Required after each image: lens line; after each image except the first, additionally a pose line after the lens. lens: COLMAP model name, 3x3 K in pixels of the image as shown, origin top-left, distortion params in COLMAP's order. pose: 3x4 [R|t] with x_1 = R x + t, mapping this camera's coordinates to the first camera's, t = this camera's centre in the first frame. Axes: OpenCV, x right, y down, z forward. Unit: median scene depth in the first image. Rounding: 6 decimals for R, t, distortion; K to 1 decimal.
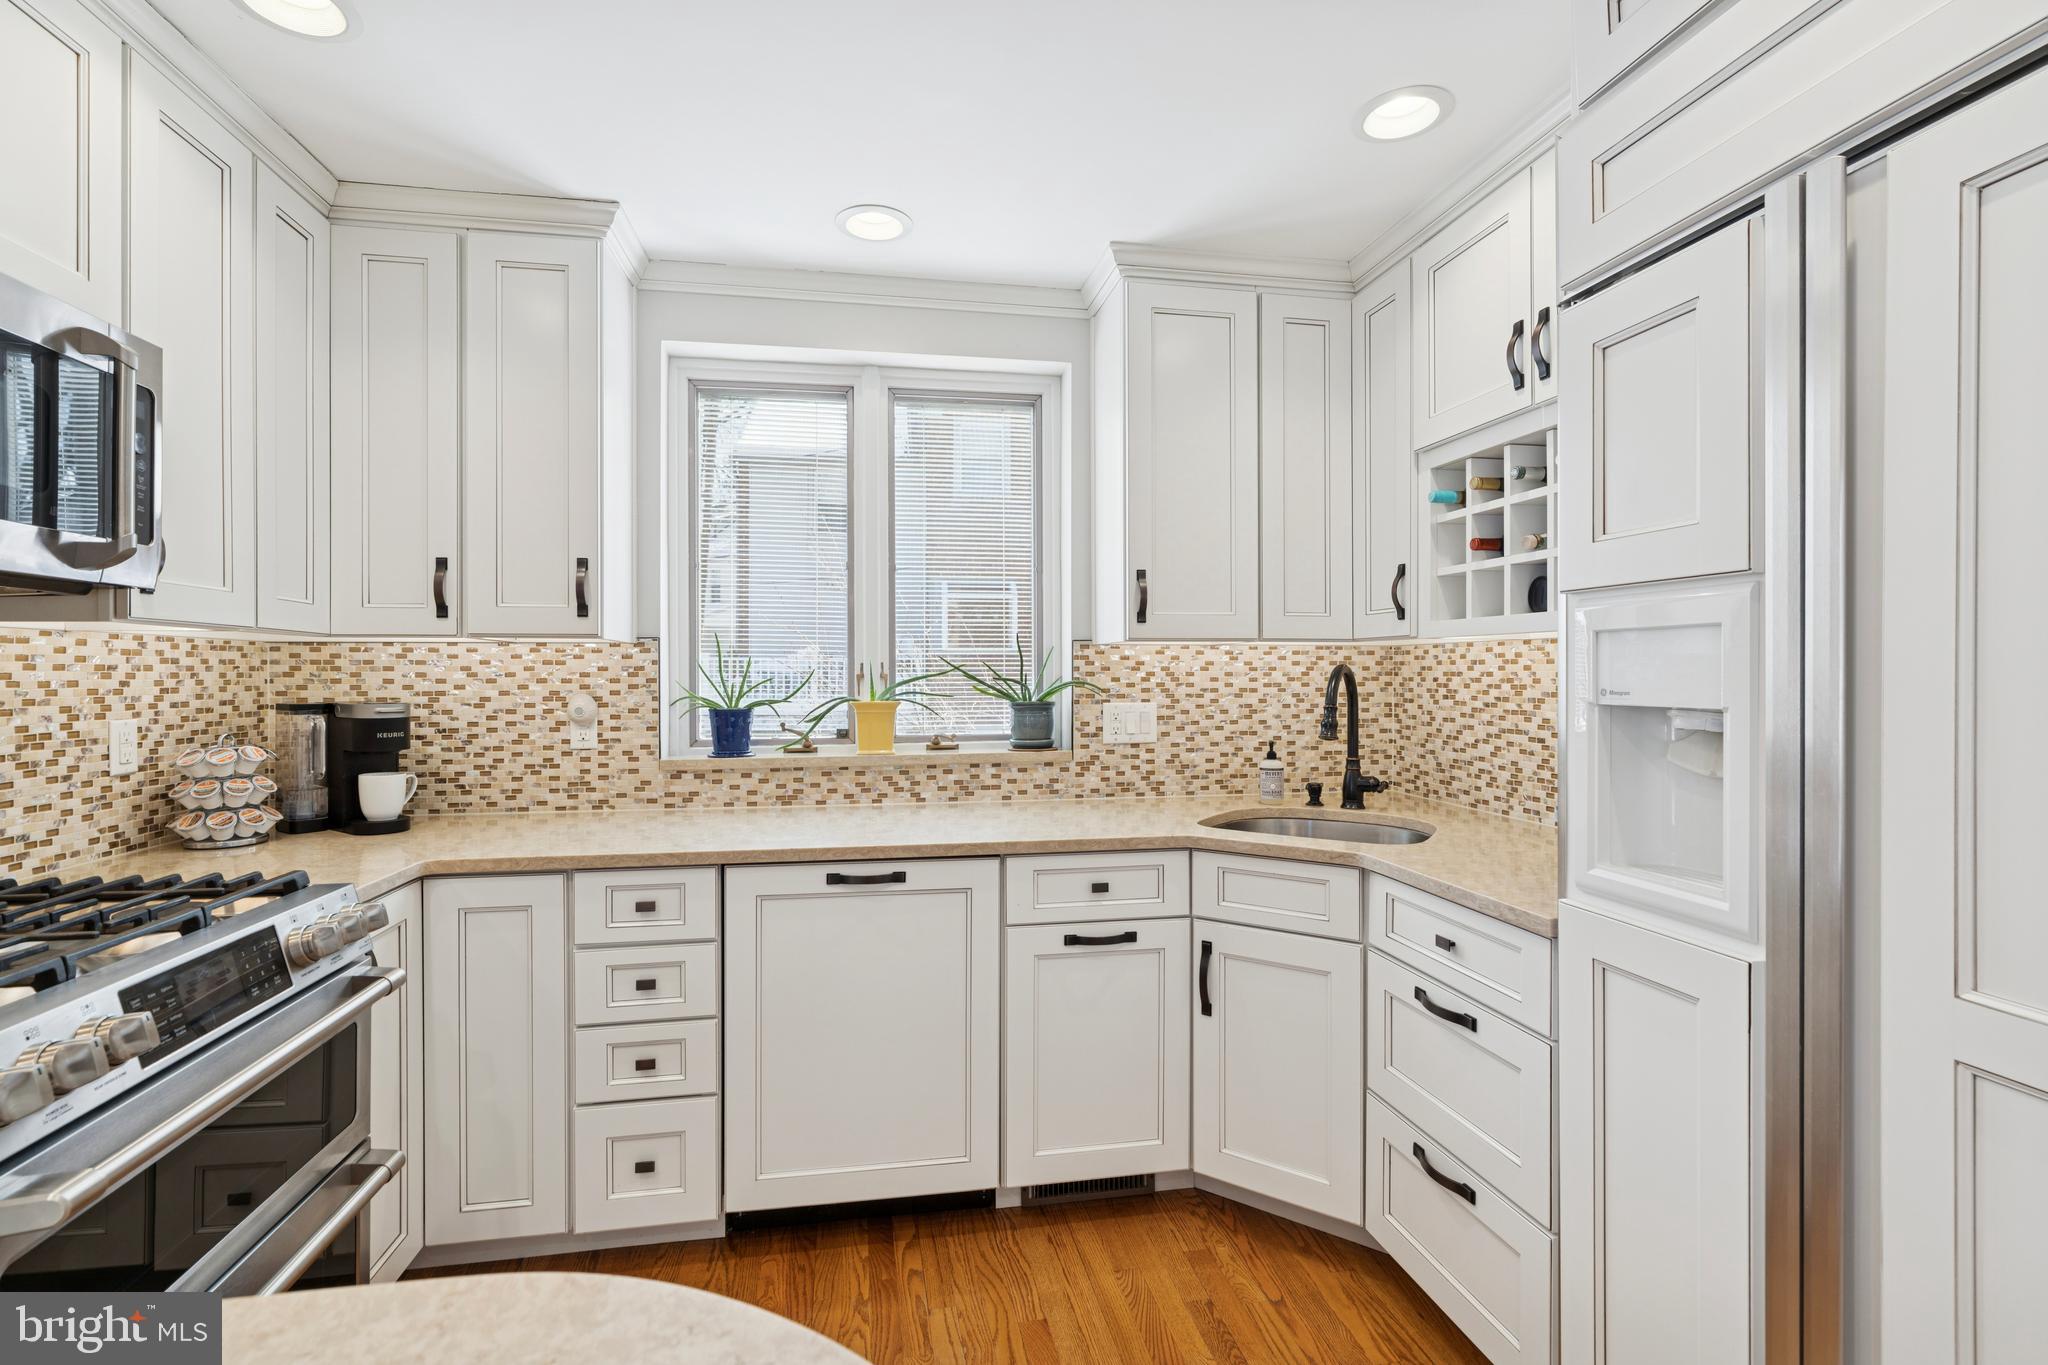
lens RADIAL K [[929.2, 0, 1020.0], [0, 929.2, 676.6], [0, 0, 1]] dist [-0.008571, 0.002460]
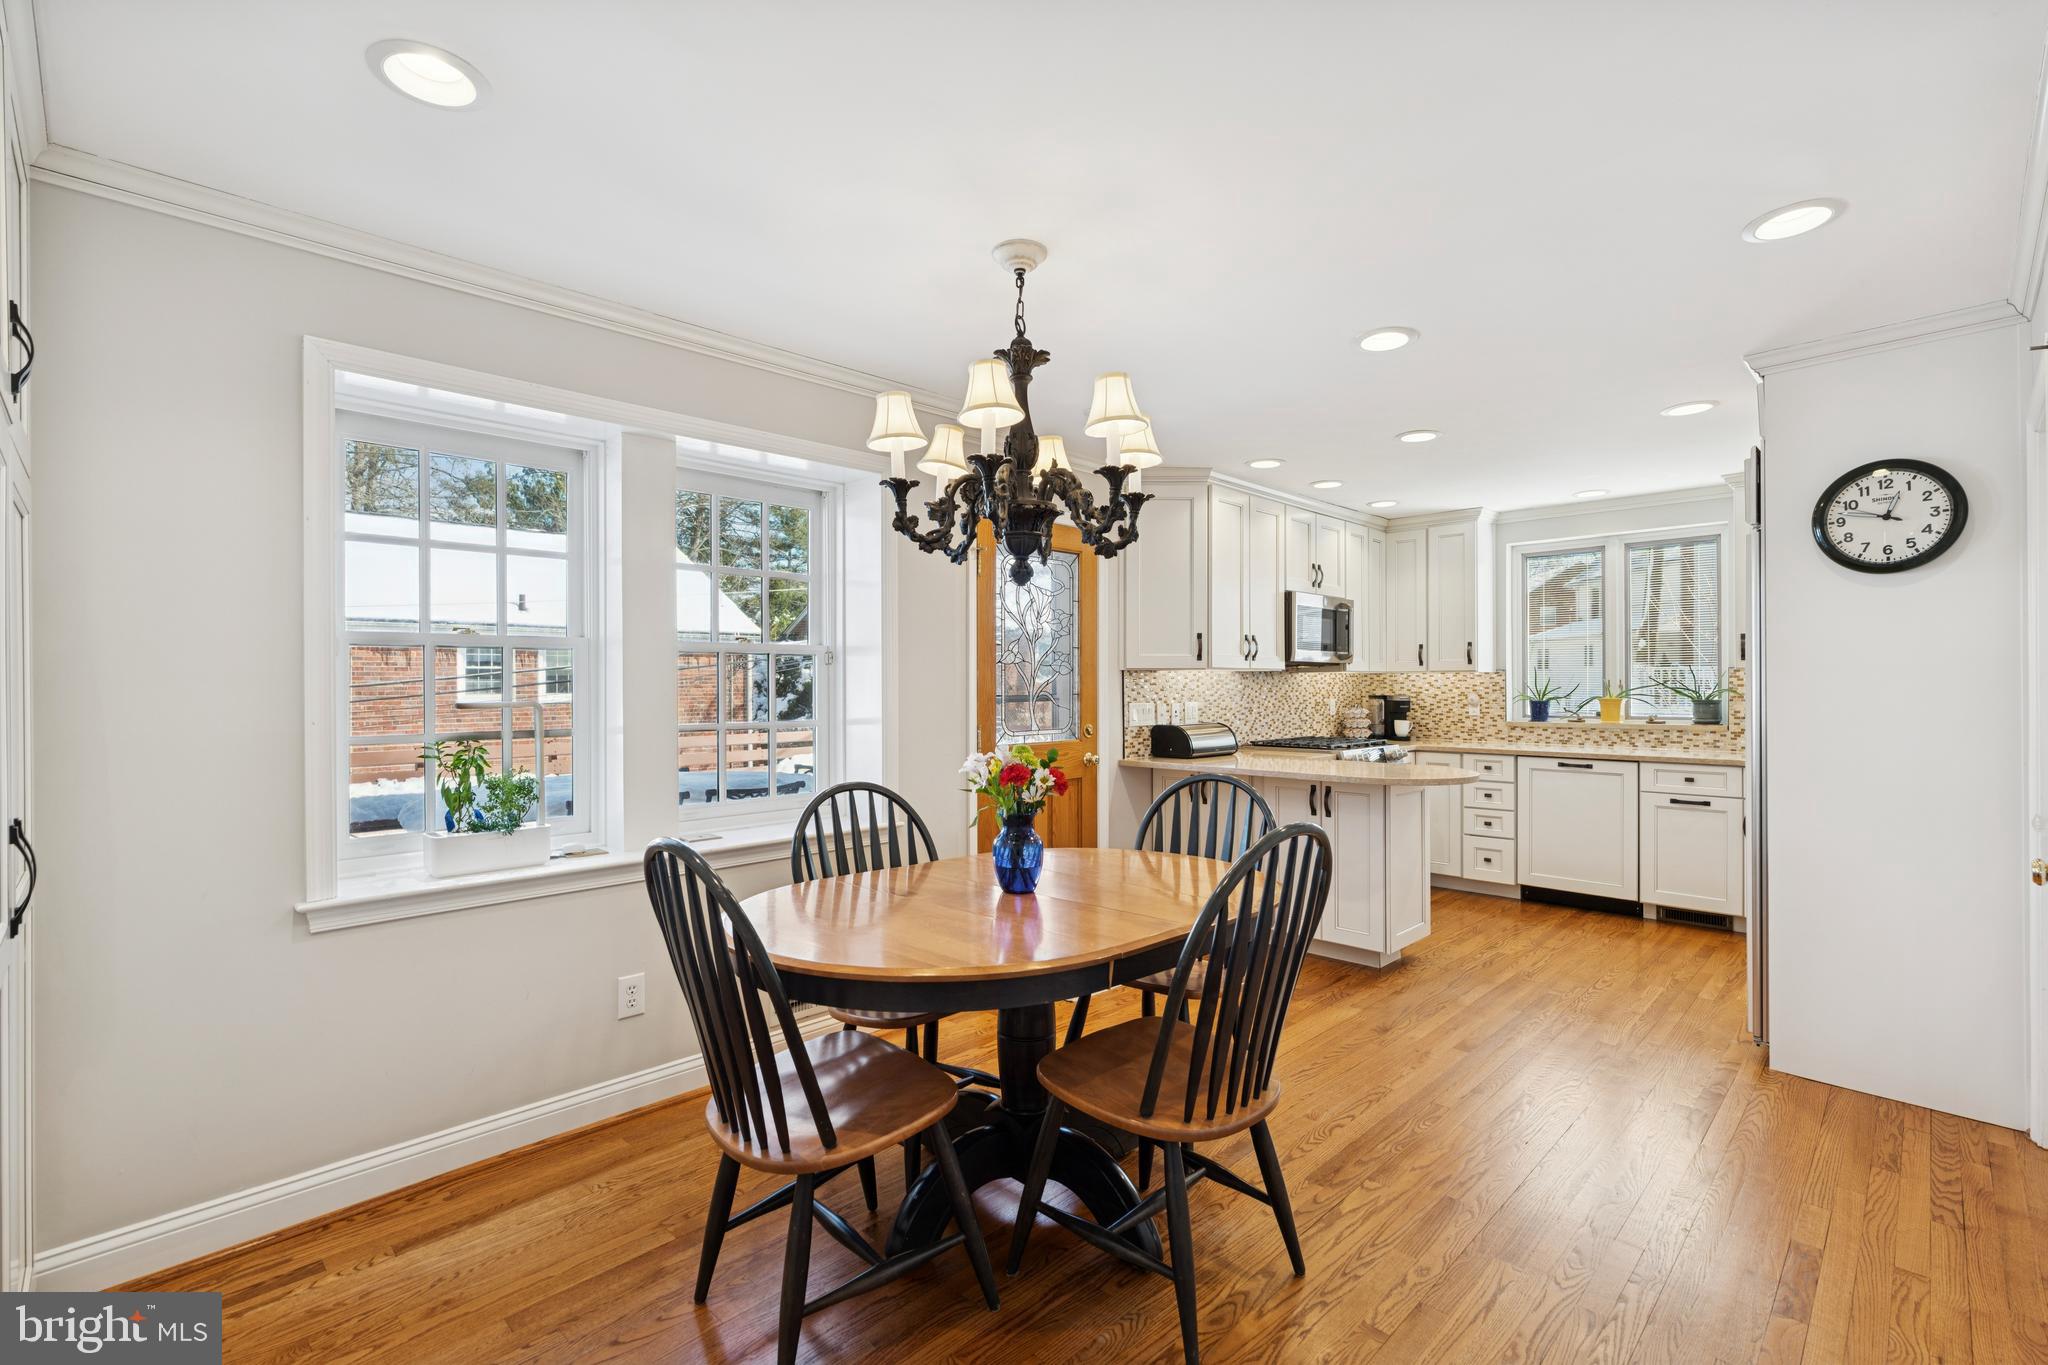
lens RADIAL K [[929.2, 0, 1022.3], [0, 929.2, 678.8], [0, 0, 1]] dist [-0.008571, 0.002460]
pose [[0.574331, -0.004673, -0.818610, 0.892306], [-0.000051, 0.999983, -0.005745, -0.005924], [0.818623, 0.003341, 0.574321, -1.454502]]
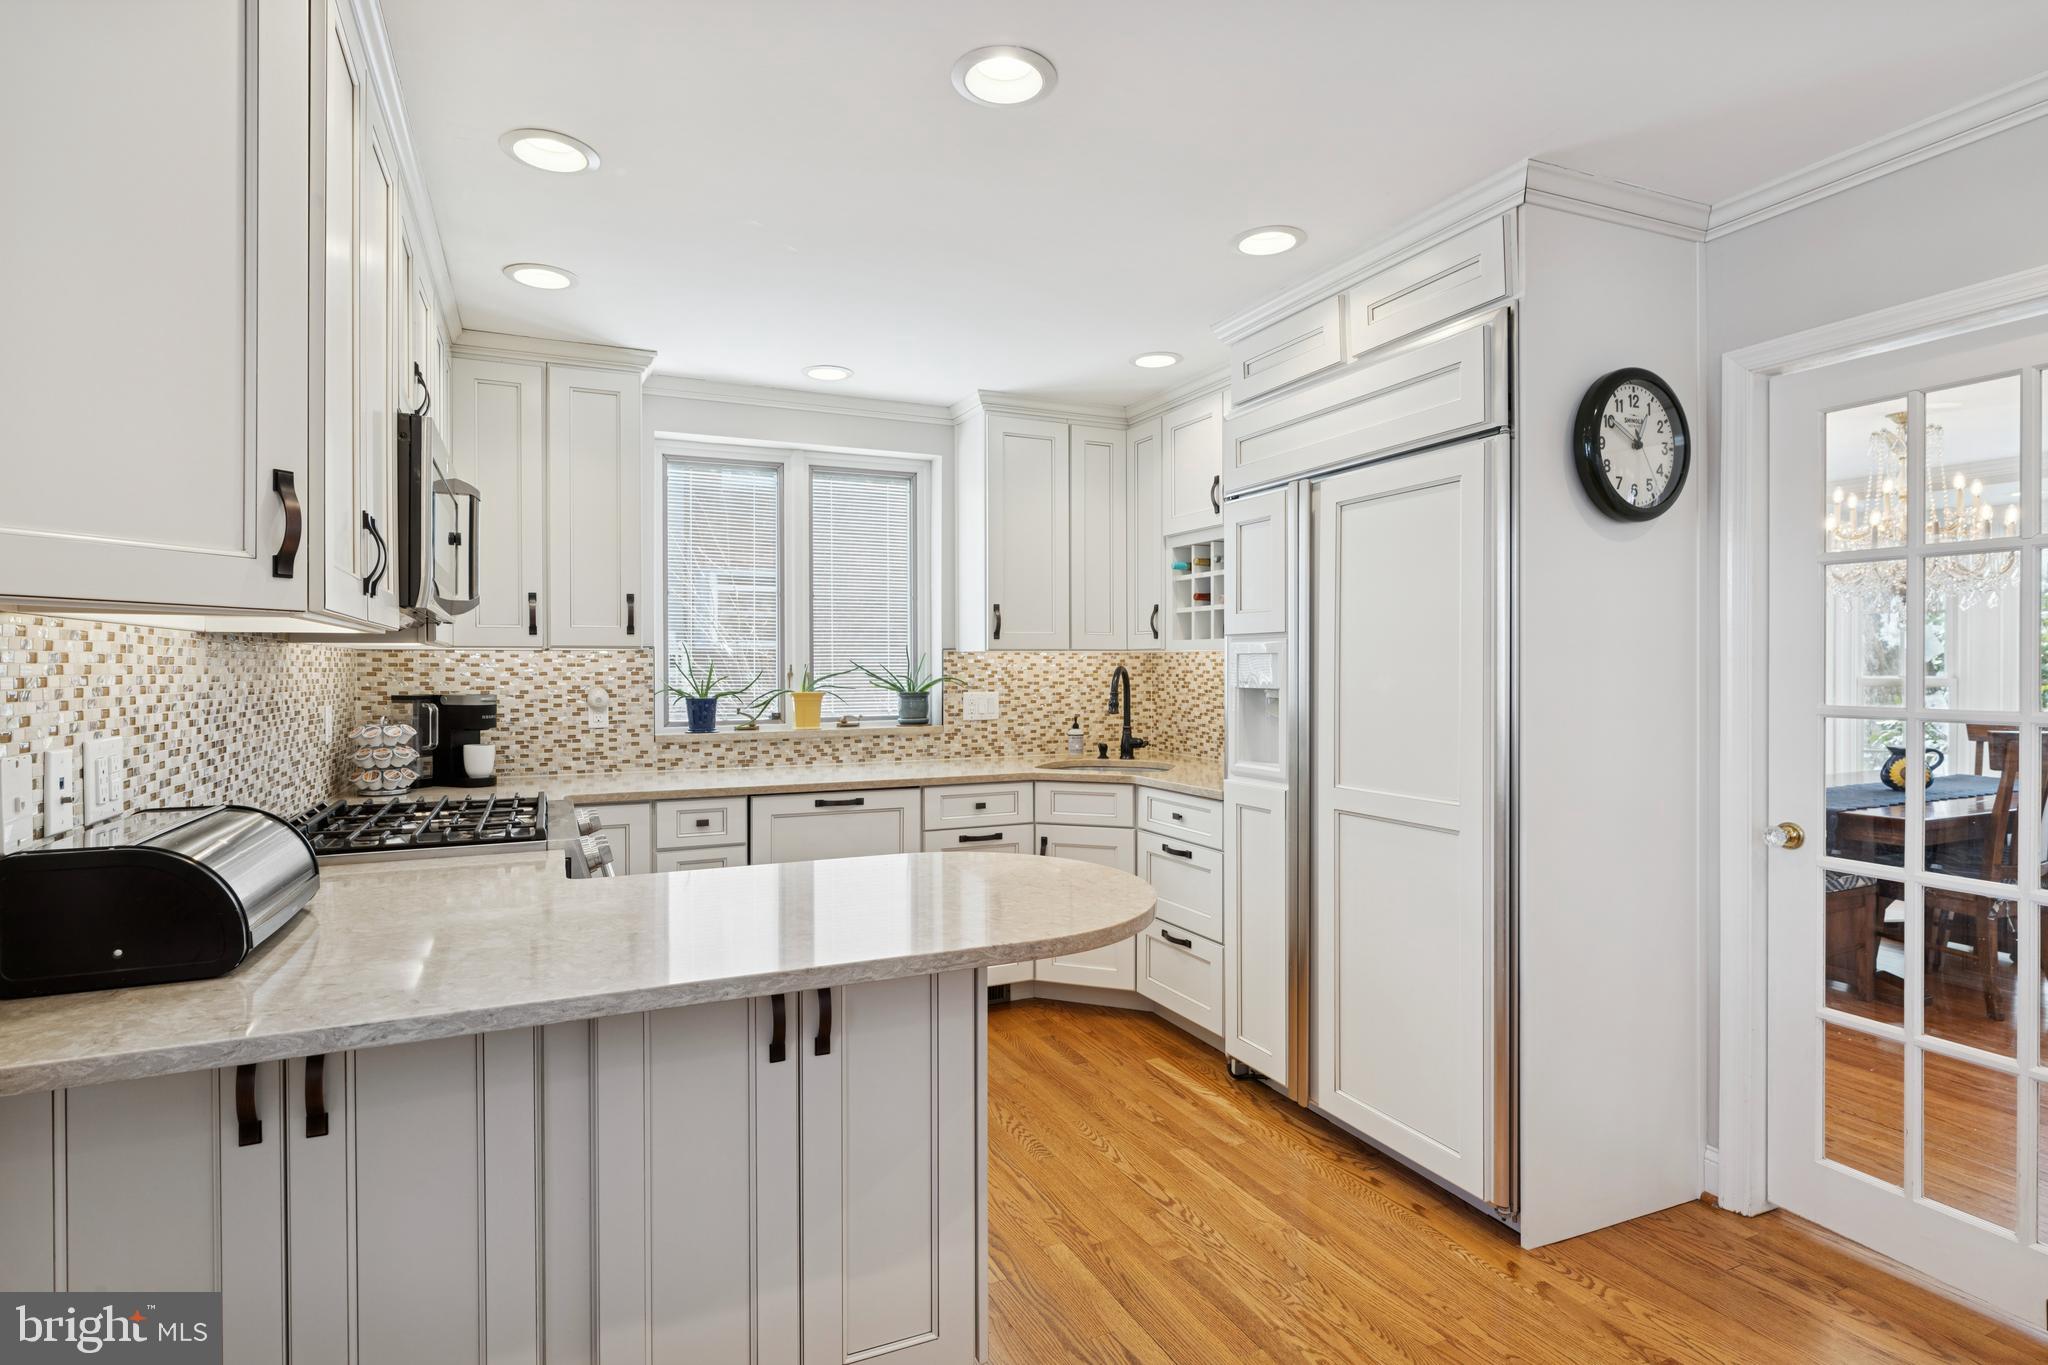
lens RADIAL K [[1023.7, 0, 1029.3], [0, 1023.7, 671.9], [0, 0, 1]] dist [-0.001796, -0.000433]
pose [[0.965901, -0.001376, 0.258909, -0.258437], [0.001000, 0.999998, 0.001585, -0.006734], [-0.258910, -0.001273, 0.965901, -0.652057]]
